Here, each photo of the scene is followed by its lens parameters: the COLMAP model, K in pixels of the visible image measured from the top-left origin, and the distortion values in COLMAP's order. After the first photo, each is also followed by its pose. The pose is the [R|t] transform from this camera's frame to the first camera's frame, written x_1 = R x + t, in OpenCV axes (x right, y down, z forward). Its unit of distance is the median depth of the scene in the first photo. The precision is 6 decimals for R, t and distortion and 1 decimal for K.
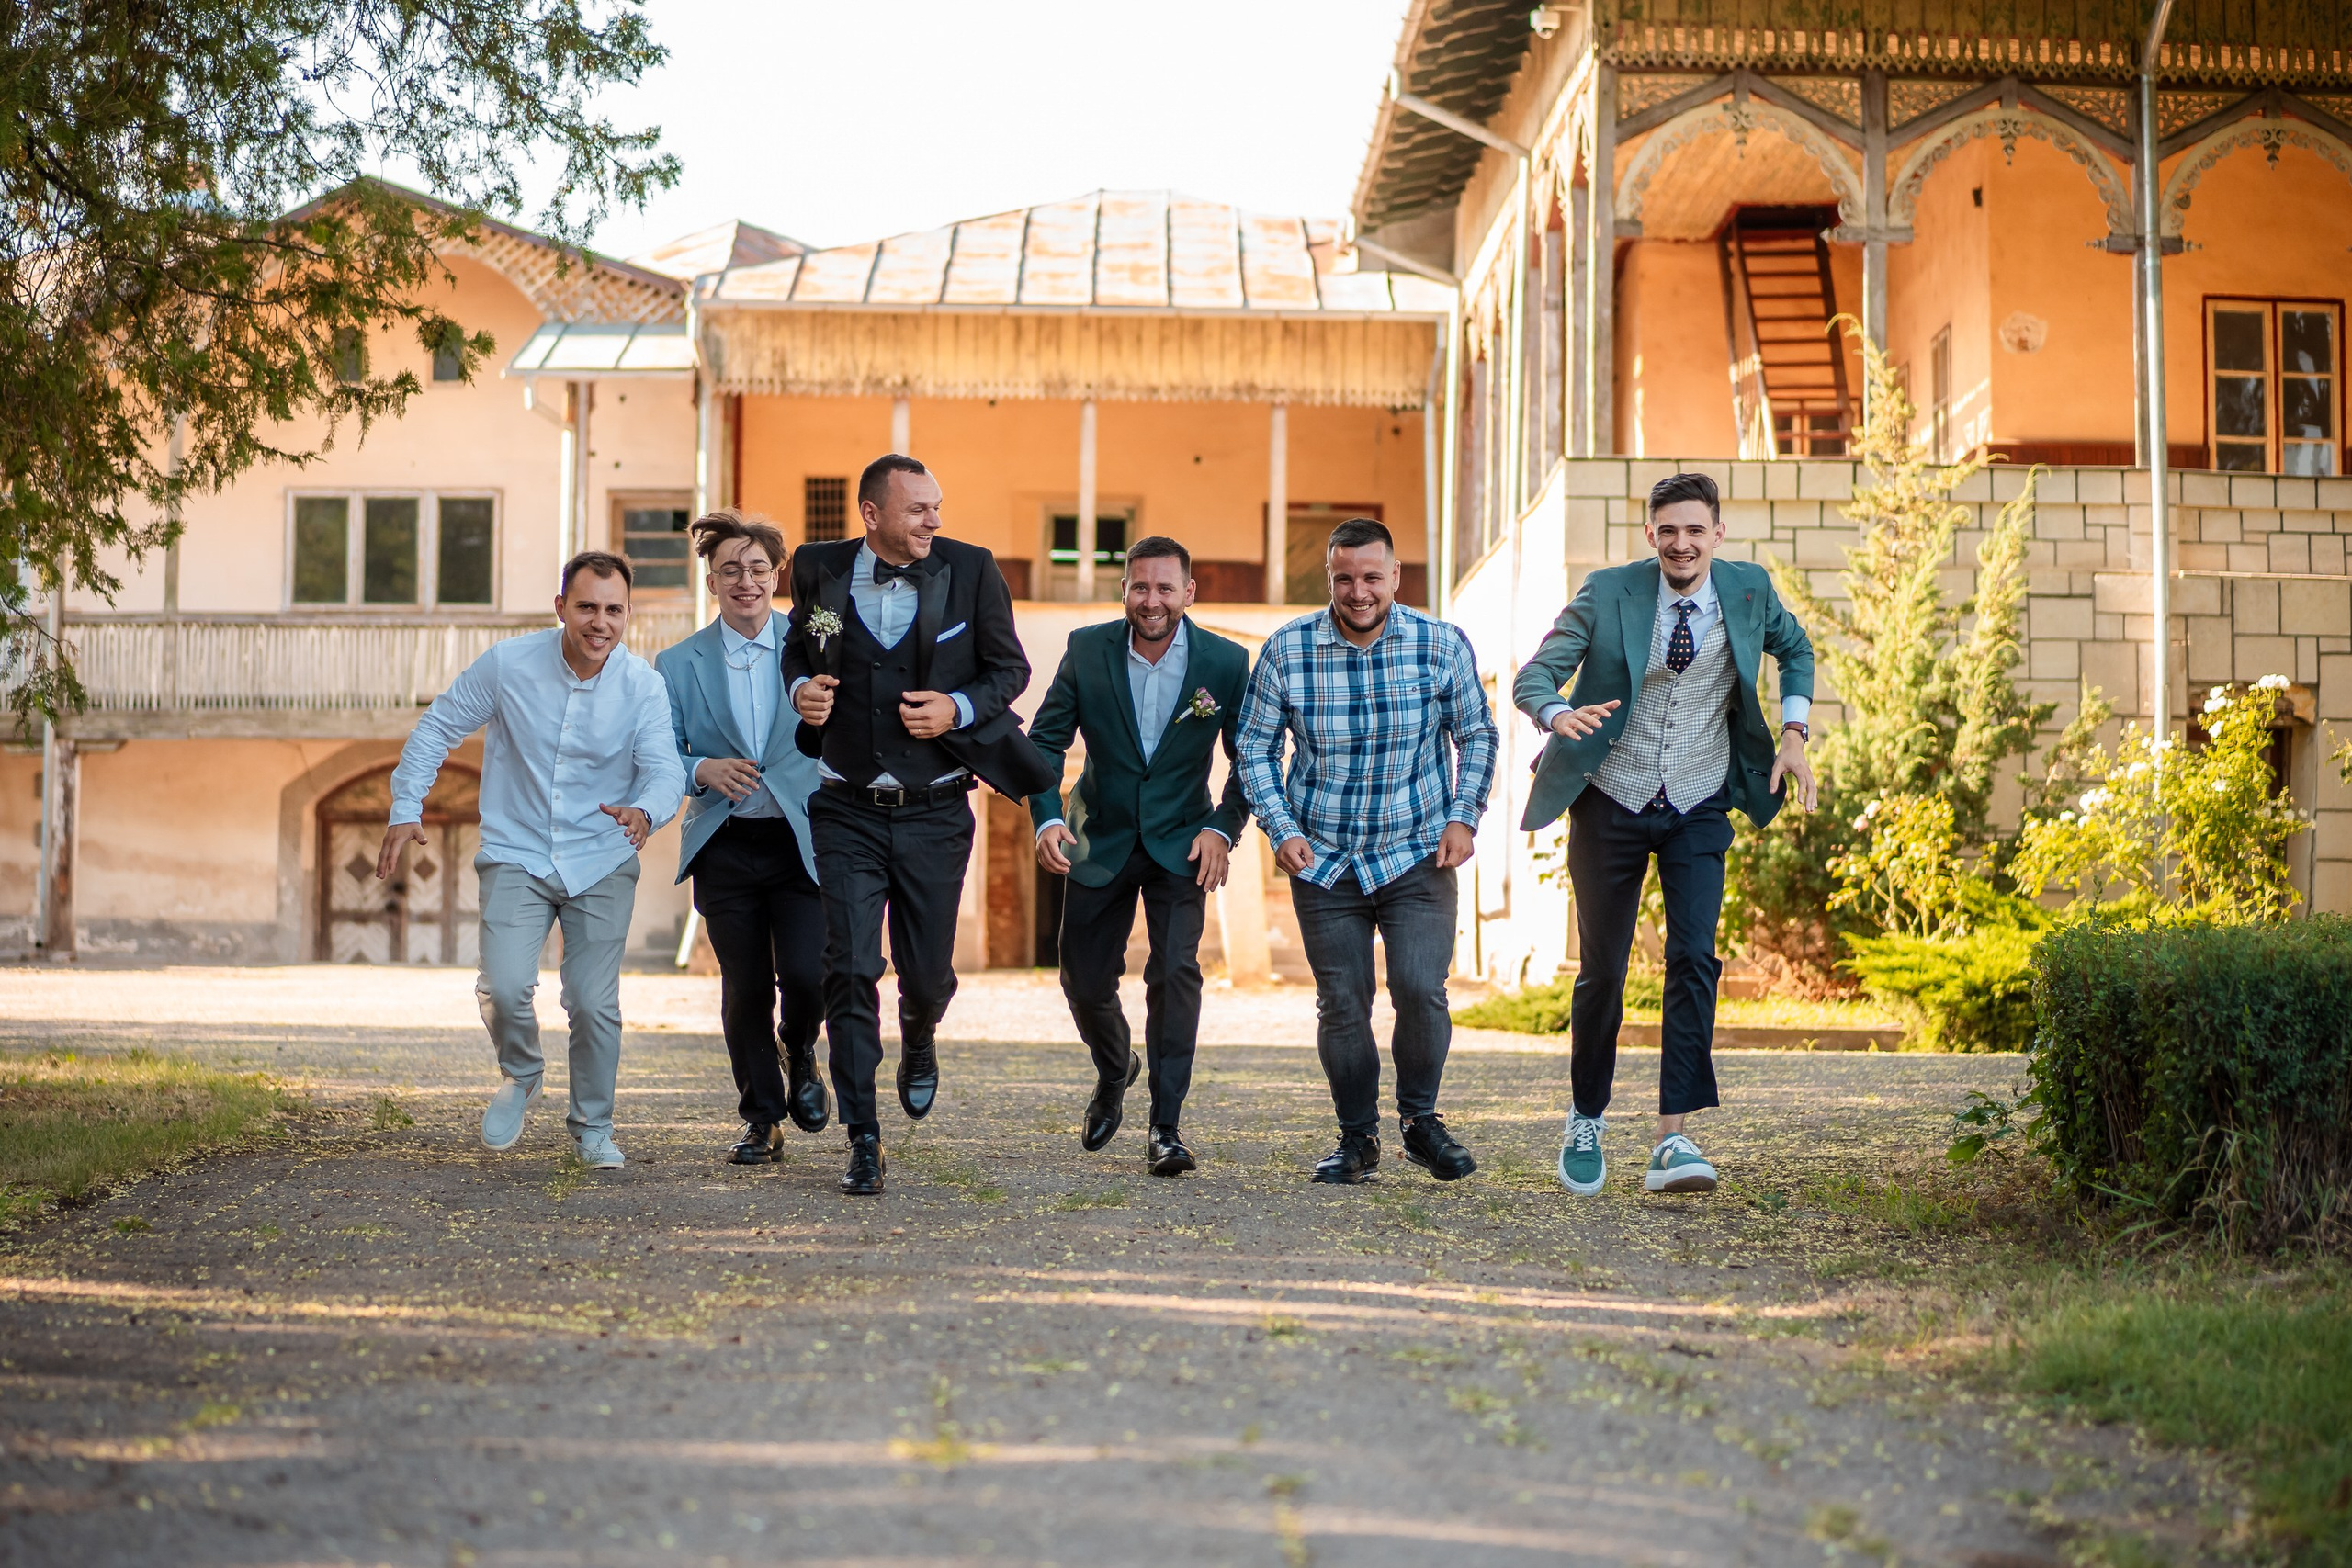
lens RADIAL K [[4203.1, 0, 1026.2], [0, 4203.1, 815.9], [0, 0, 1]] dist [-0.266853, 0.037364]
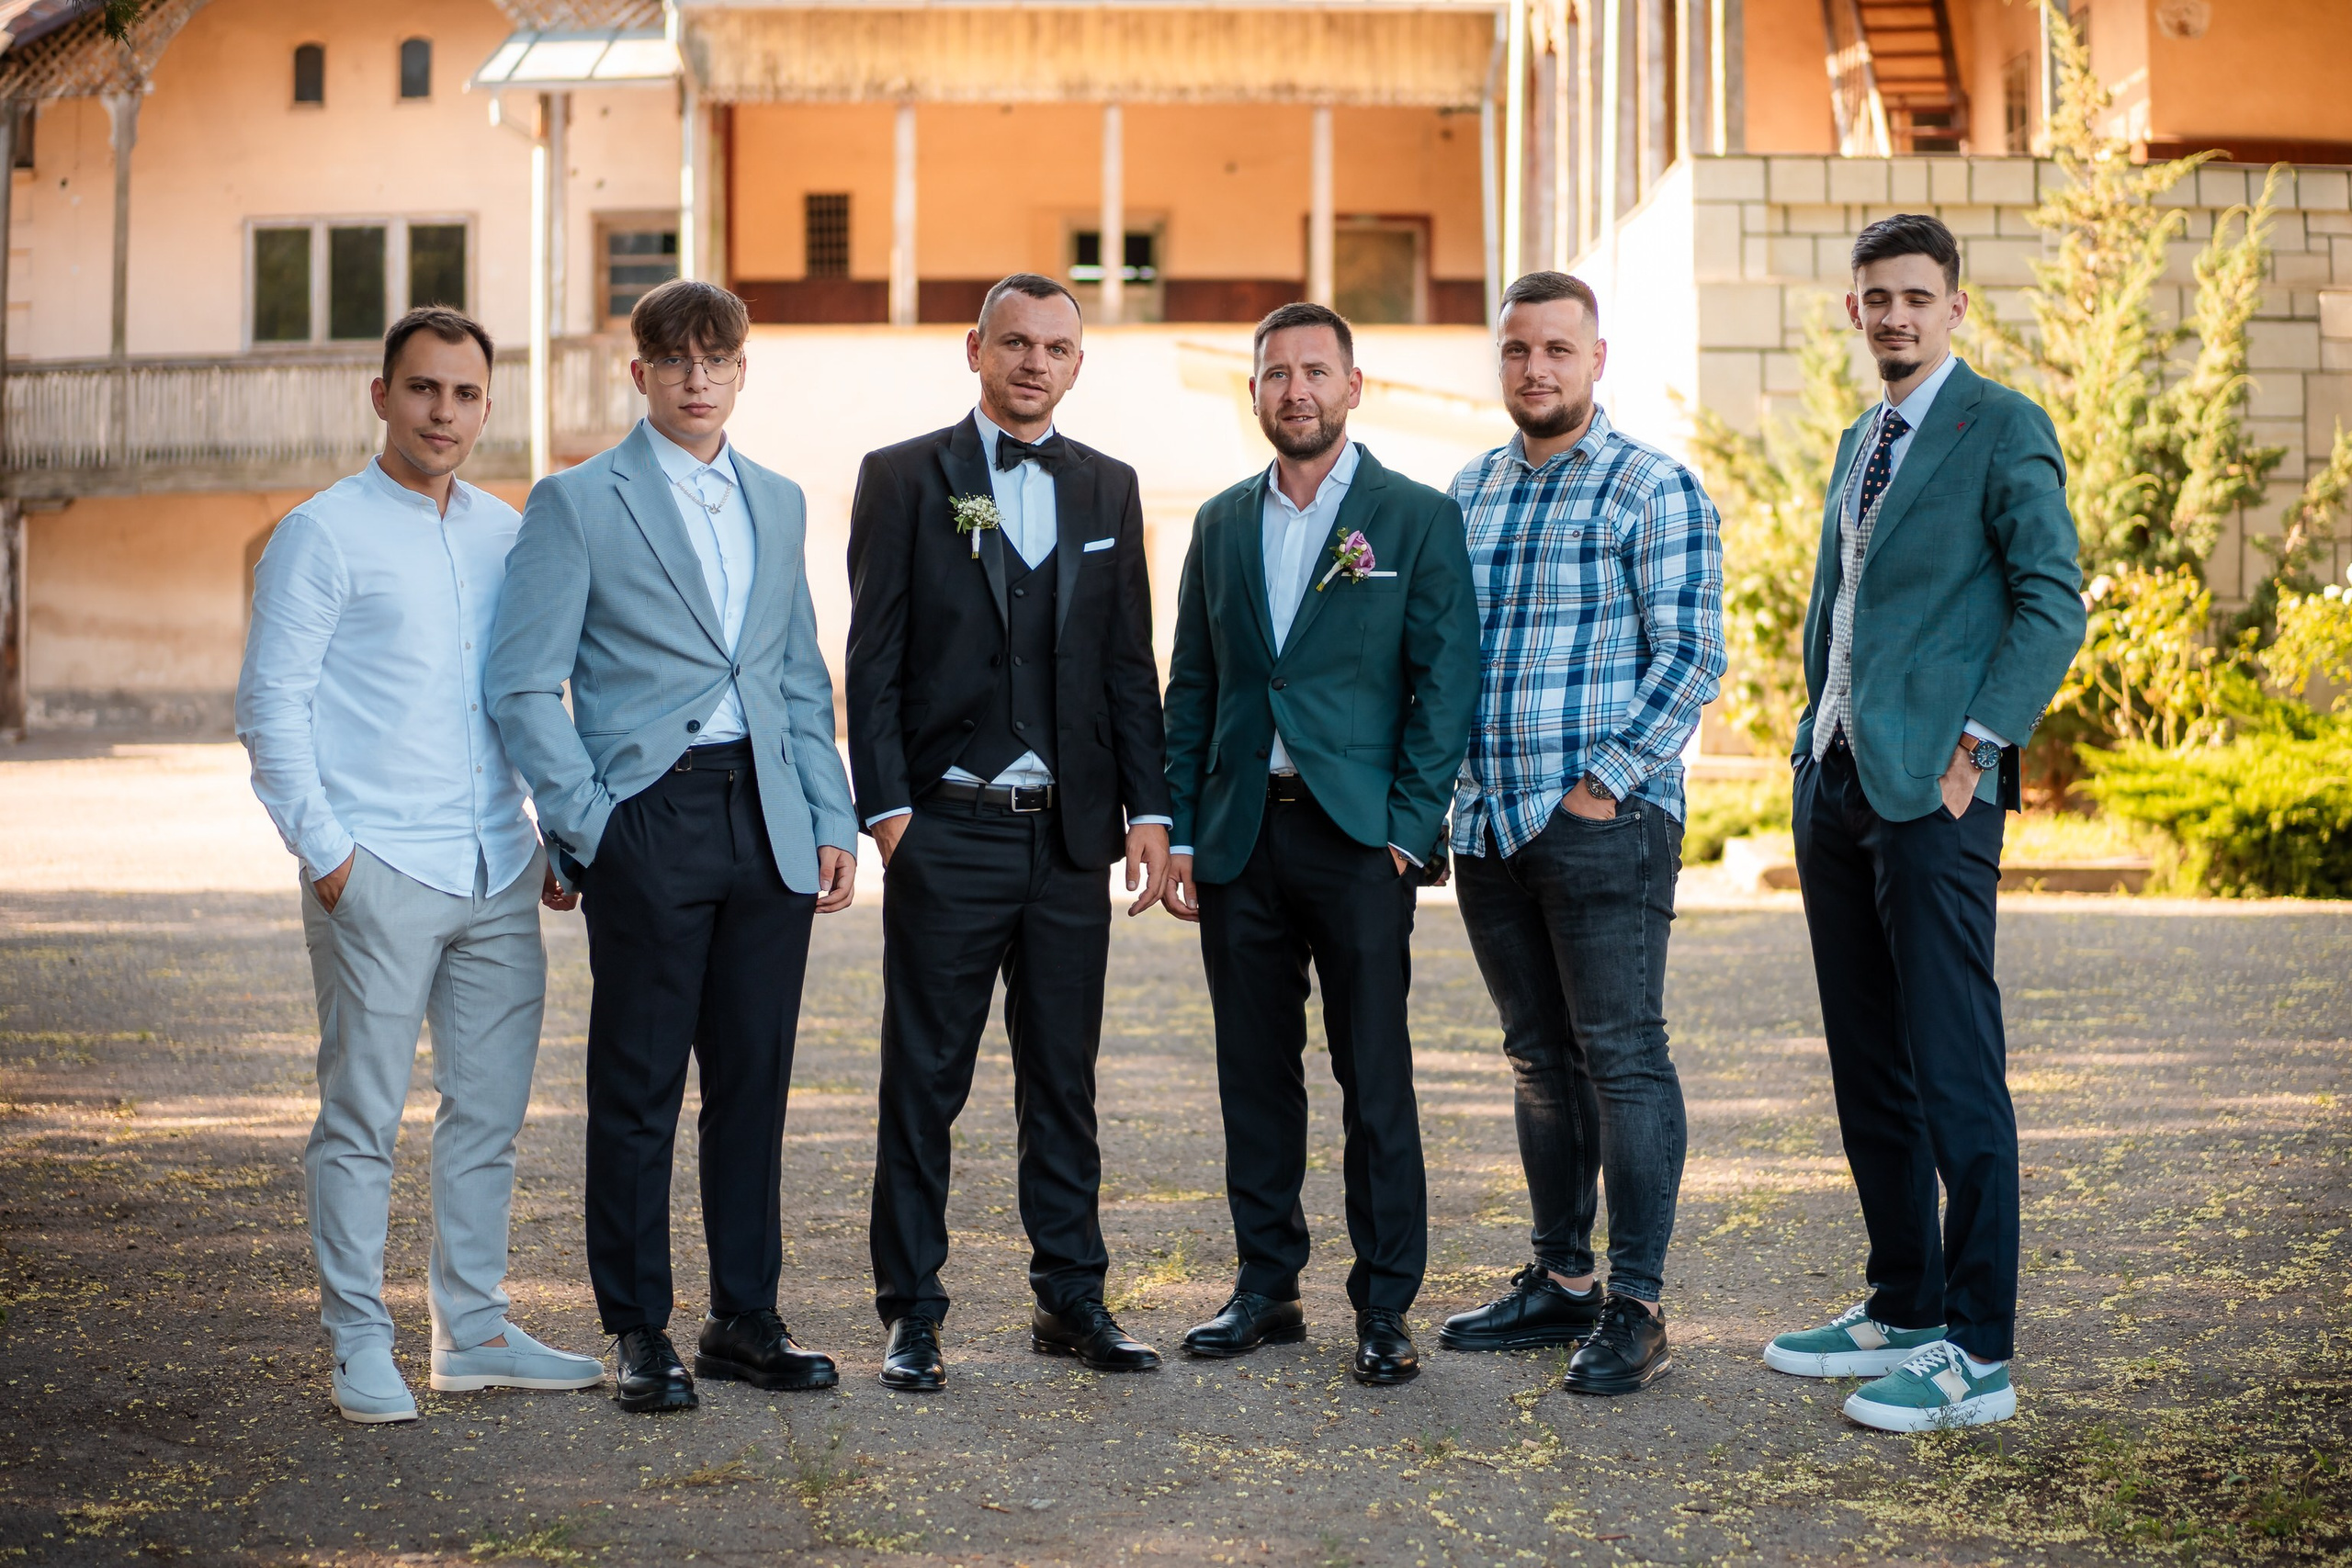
lens RADIAL K [[3864.8, 0, 1118.8], [0, 3864.8, 900.8], [0, 0, 1]] dist [-0.171178, -0.399744]
pose [[0.999703, -0.017949, 0.016491, -0.000774], [0.016186, 0.994710, 0.101443, -0.016619], [-0.018225, -0.101146, 0.994705, 0.225690]]
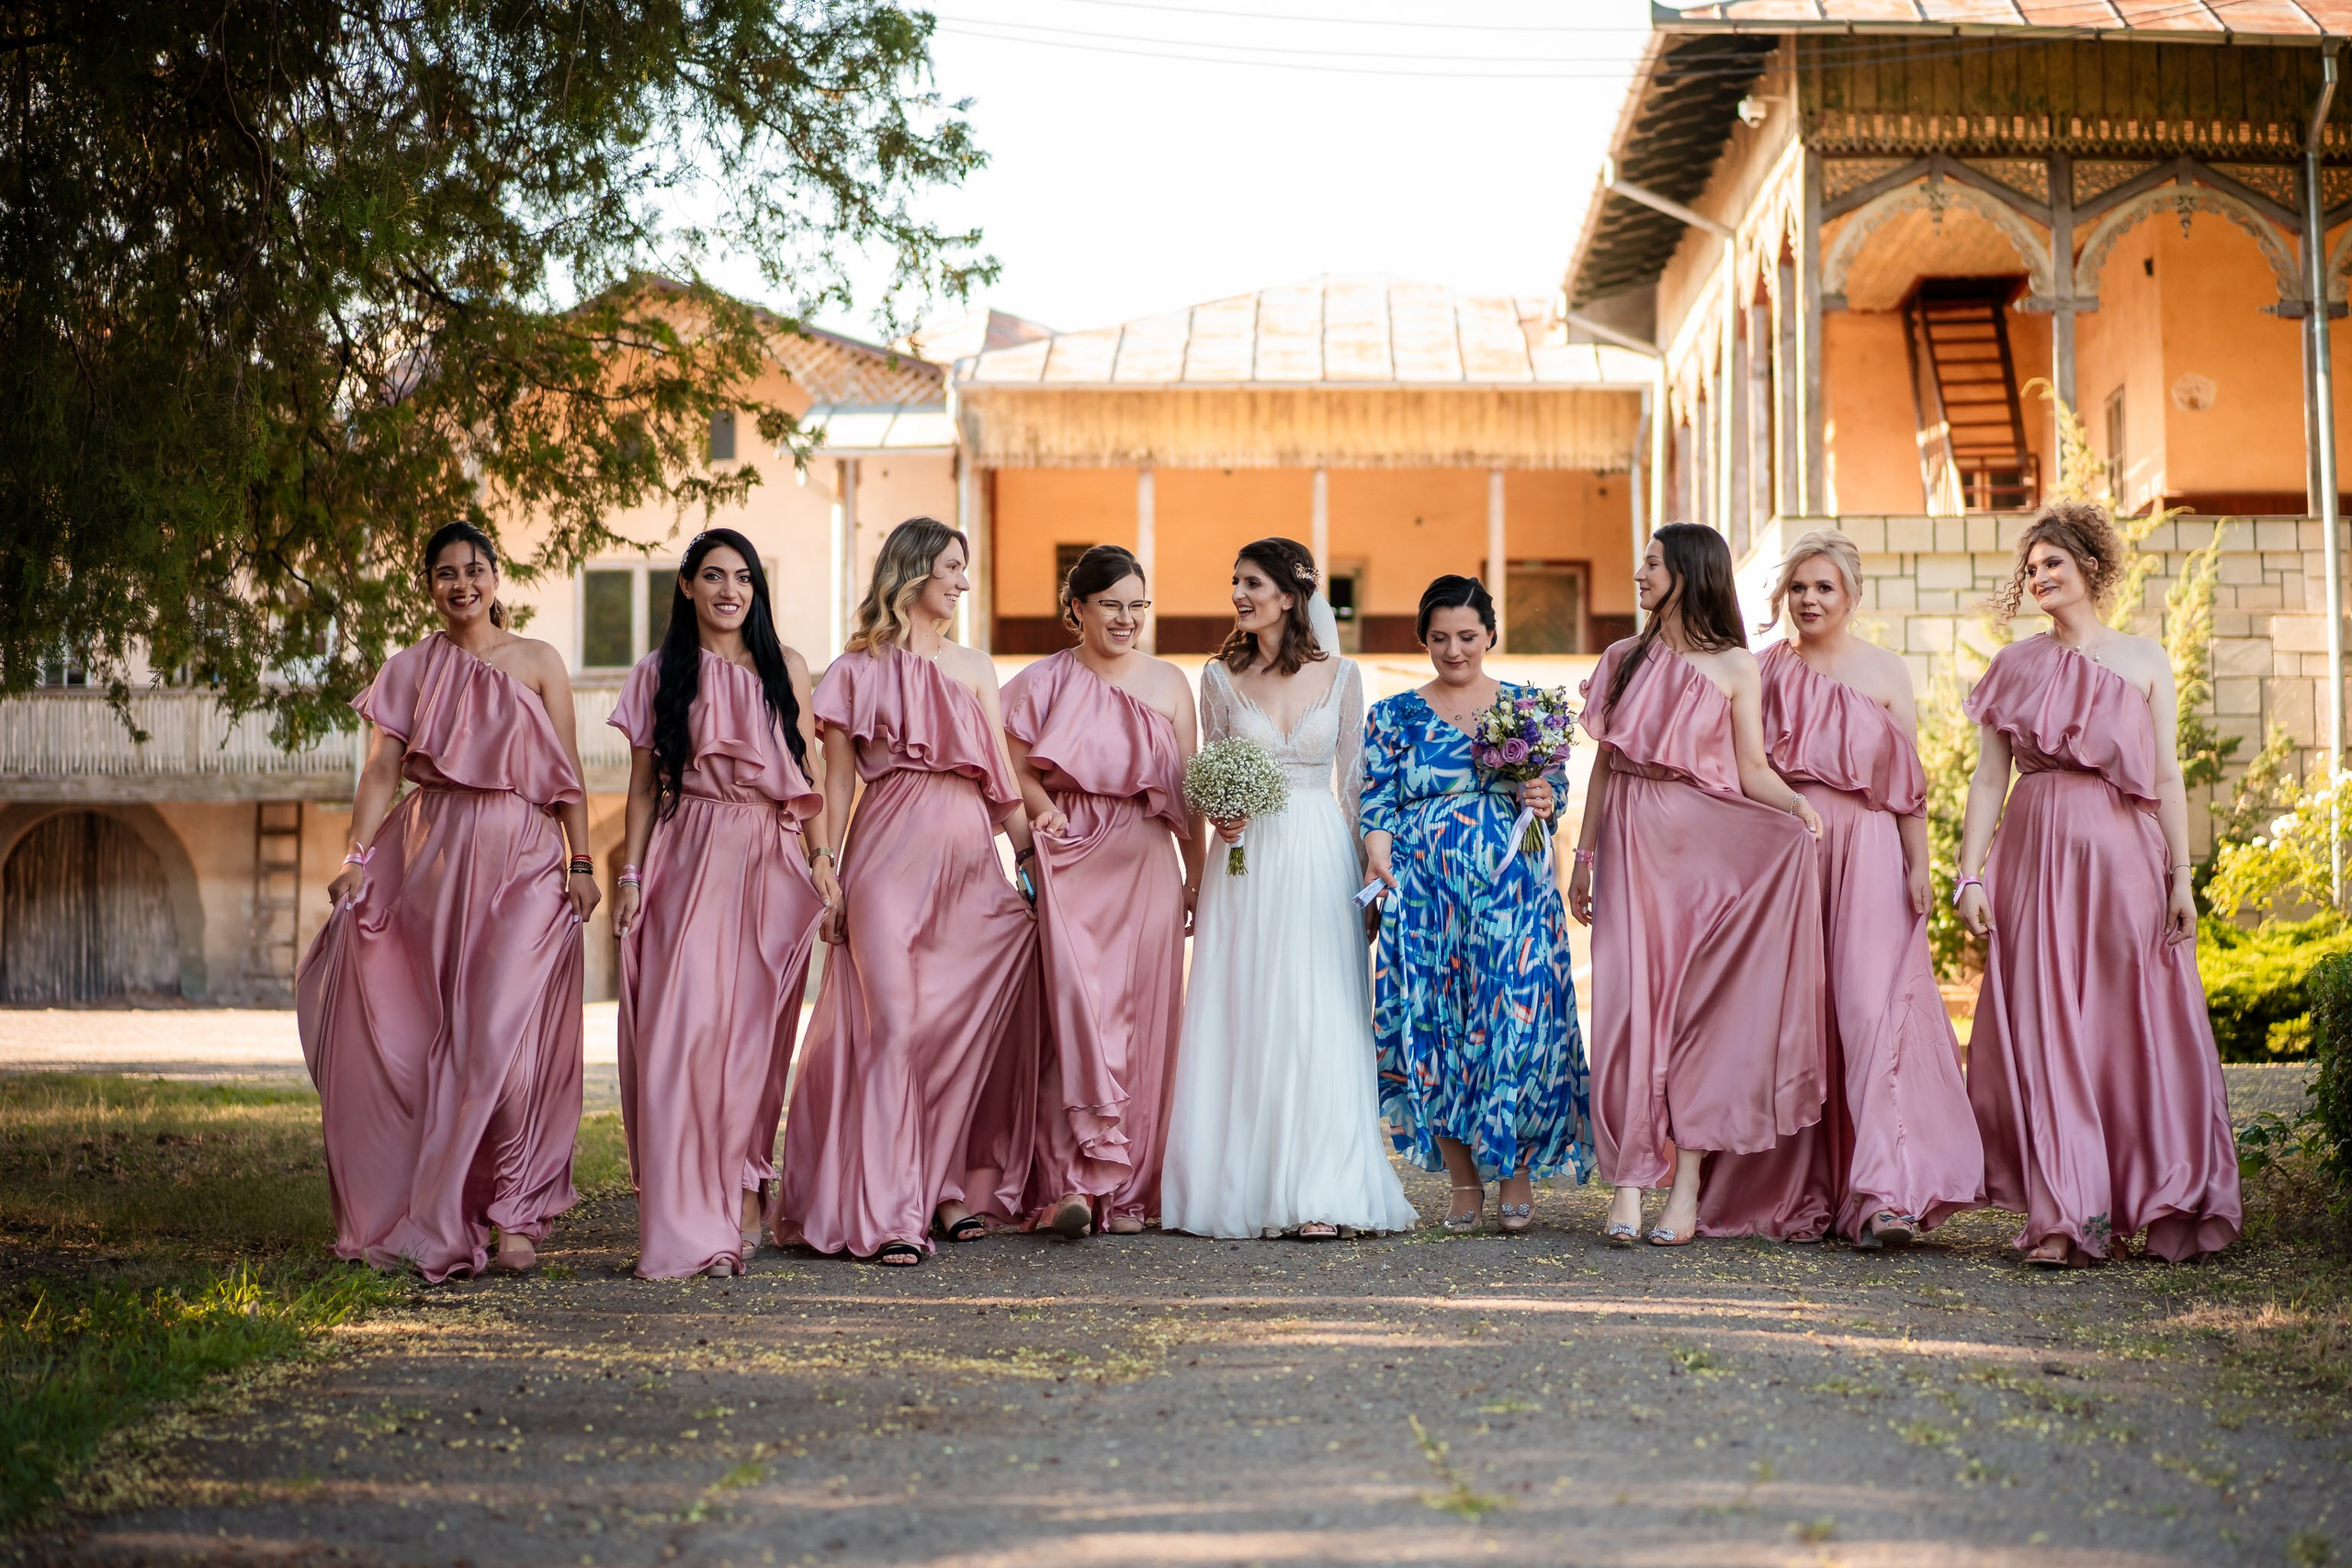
lens RADIAL K [[3874.3, 0, 1172.6], [0, 3874.3, 865.9], [0, 0, 1]] dist [-0.230230, -0.173454]
pose [[0.999750, -0.016742, -0.014845, -0.014418], [0.016809, 0.999849, 0.004373, -0.002528], [0.014770, -0.004621, 0.999880, 0.005444]]
